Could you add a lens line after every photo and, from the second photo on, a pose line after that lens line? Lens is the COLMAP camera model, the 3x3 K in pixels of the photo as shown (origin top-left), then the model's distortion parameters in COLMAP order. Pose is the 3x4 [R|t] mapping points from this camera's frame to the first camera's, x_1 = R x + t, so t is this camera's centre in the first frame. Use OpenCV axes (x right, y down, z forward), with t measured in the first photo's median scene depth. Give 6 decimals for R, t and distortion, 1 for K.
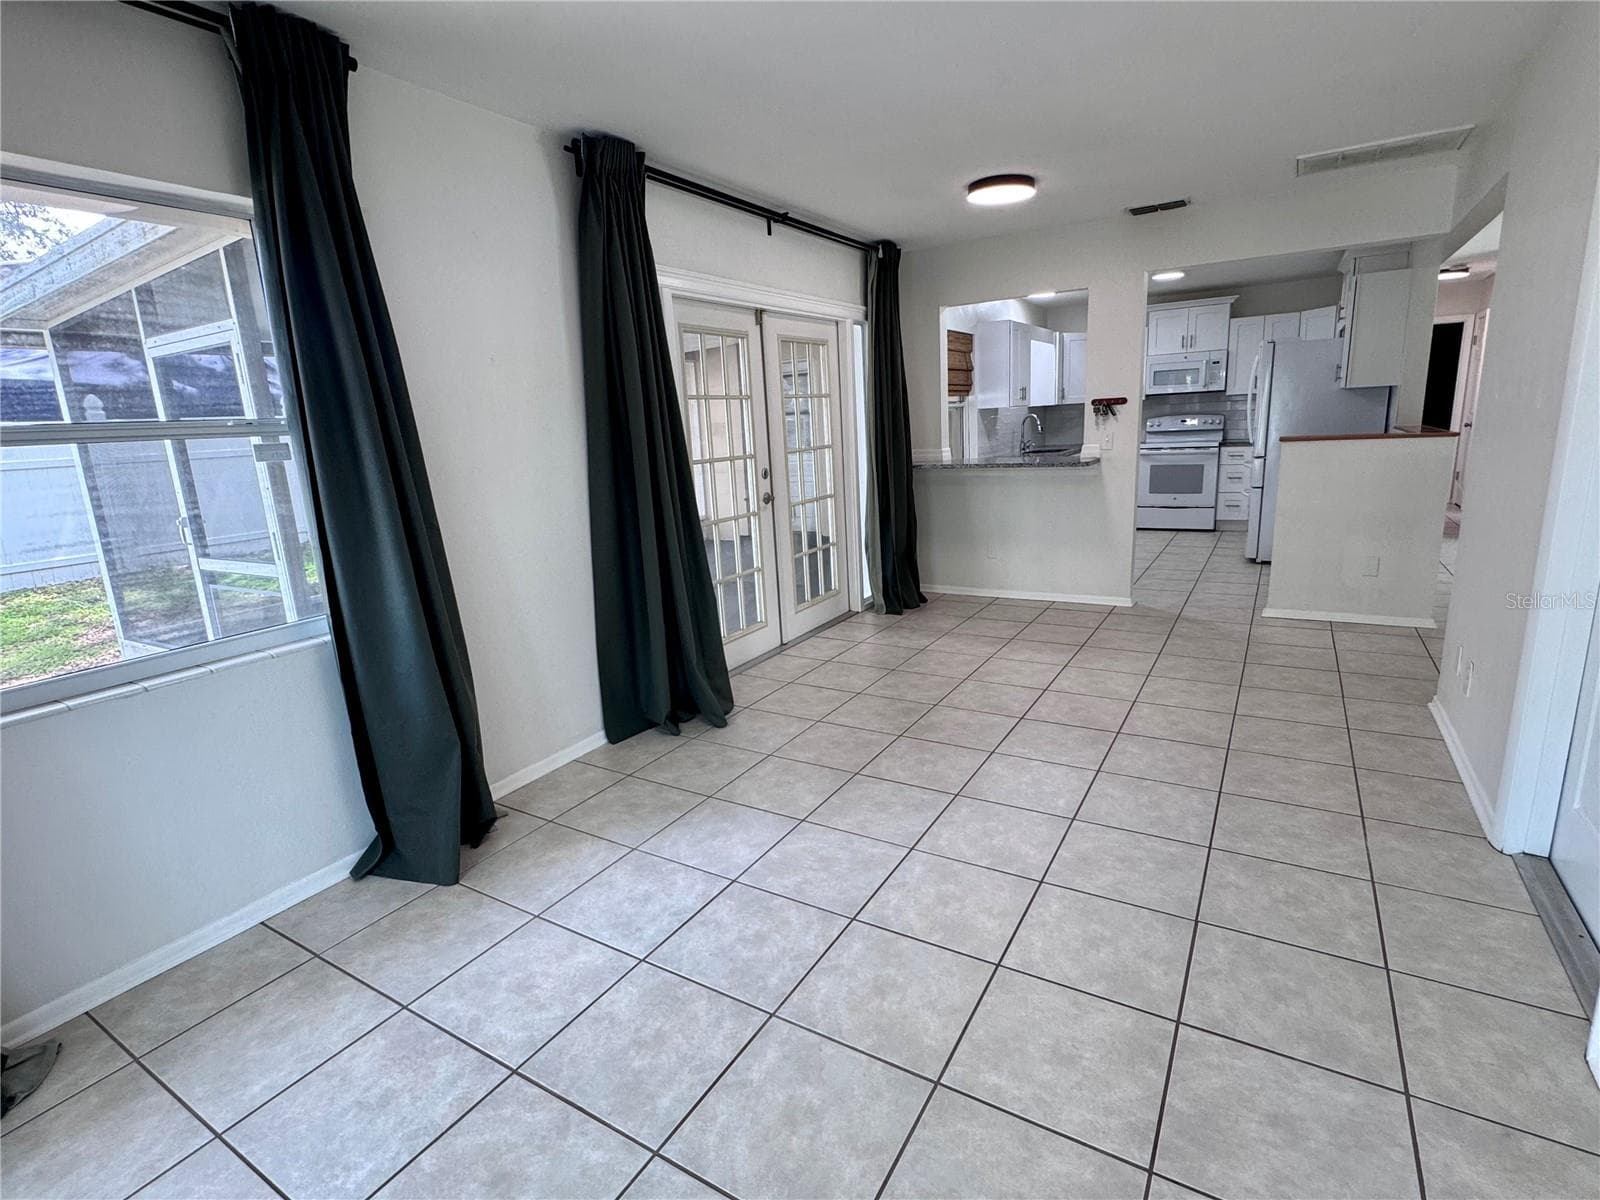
lens RADIAL K [[780.3, 0, 791.3], [0, 780.3, 600.4], [0, 0, 1]] dist [0.002300, 0.000114]
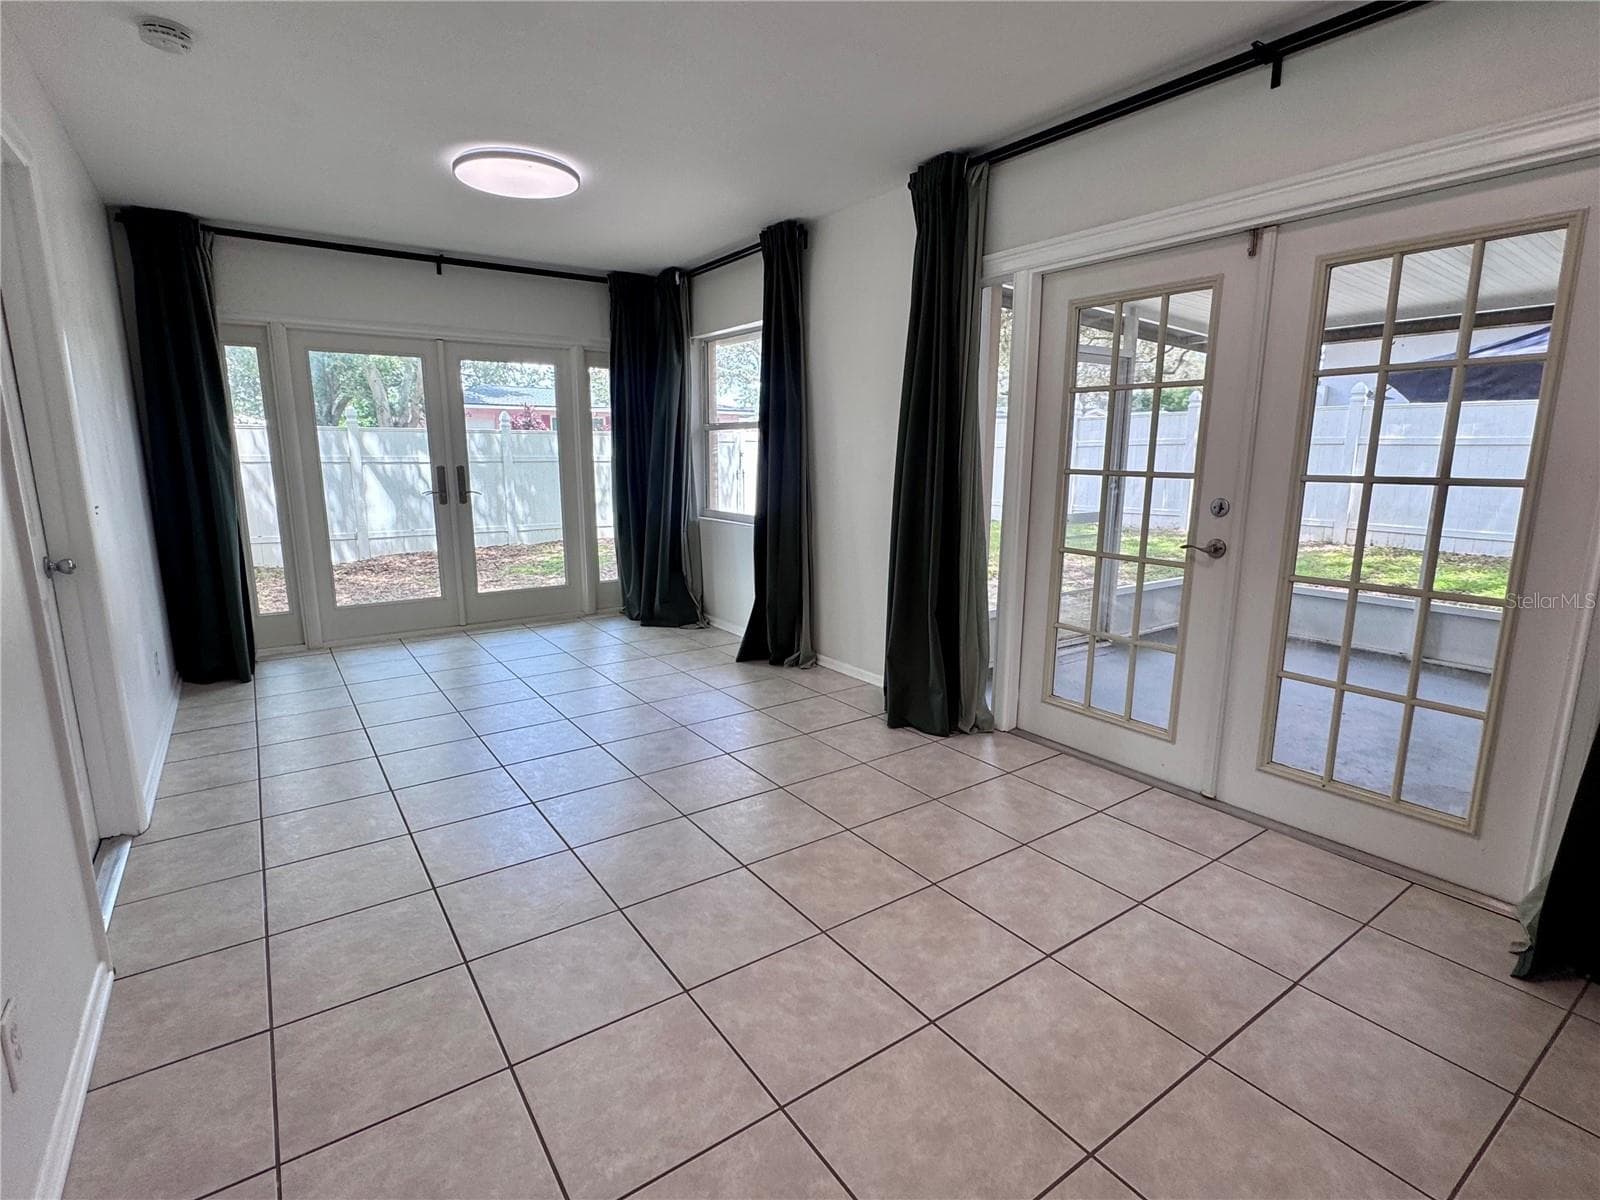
lens RADIAL K [[780.3, 0, 792.5], [0, 780.3, 594.2], [0, 0, 1]] dist [0.002300, 0.000114]
pose [[-0.387159, 0.230112, -0.892836, 0.688969], [-0.183792, 0.929660, 0.319300, -0.247923], [0.903509, 0.287716, -0.317634, 0.973365]]
